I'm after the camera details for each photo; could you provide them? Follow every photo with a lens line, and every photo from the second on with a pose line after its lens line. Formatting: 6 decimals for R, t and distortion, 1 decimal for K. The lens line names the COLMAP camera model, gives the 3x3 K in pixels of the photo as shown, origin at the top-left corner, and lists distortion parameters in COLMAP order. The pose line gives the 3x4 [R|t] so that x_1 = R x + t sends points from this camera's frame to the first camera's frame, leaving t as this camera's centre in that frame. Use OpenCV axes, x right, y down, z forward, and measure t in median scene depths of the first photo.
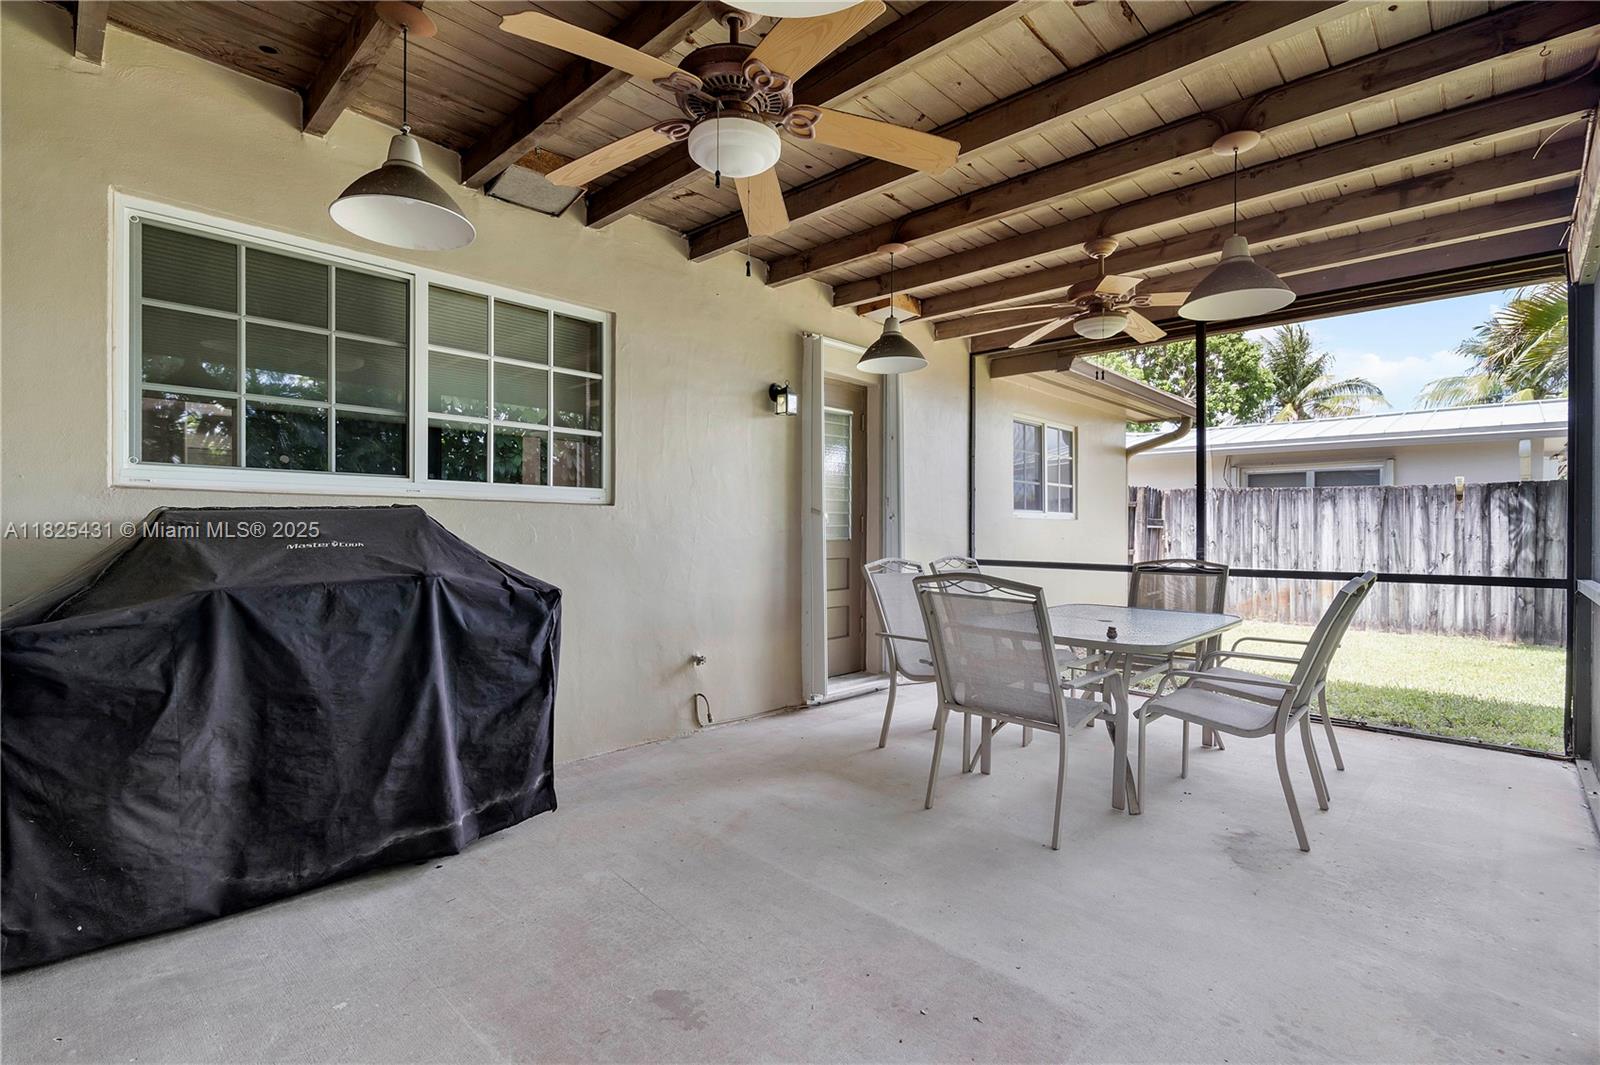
lens RADIAL K [[753.9, 0, 806.9], [0, 753.9, 535.2], [0, 0, 1]] dist [0.000747, 0.000304]
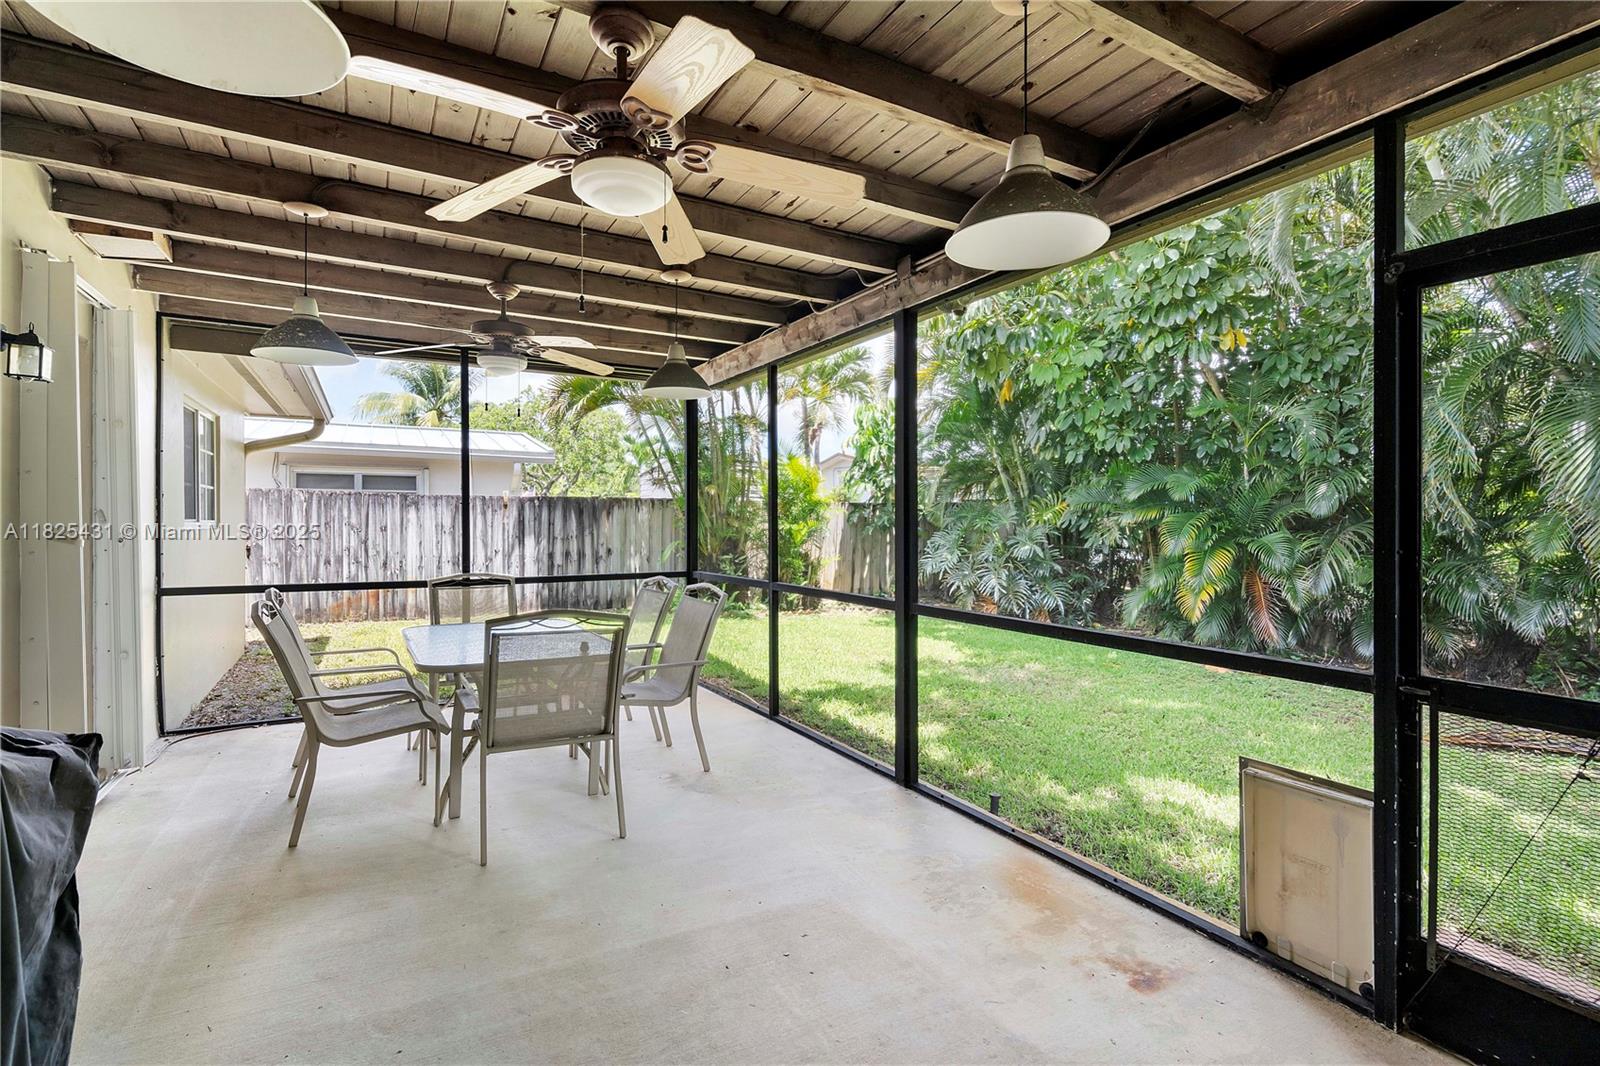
lens RADIAL K [[753.9, 0, 806.9], [0, 753.9, 535.7], [0, 0, 1]] dist [0.000747, 0.000304]
pose [[0.282631, -0.020781, 0.959004, -0.221507], [0.002997, 0.999780, 0.020782, -0.023730], [-0.959224, -0.002999, 0.282631, 0.125463]]
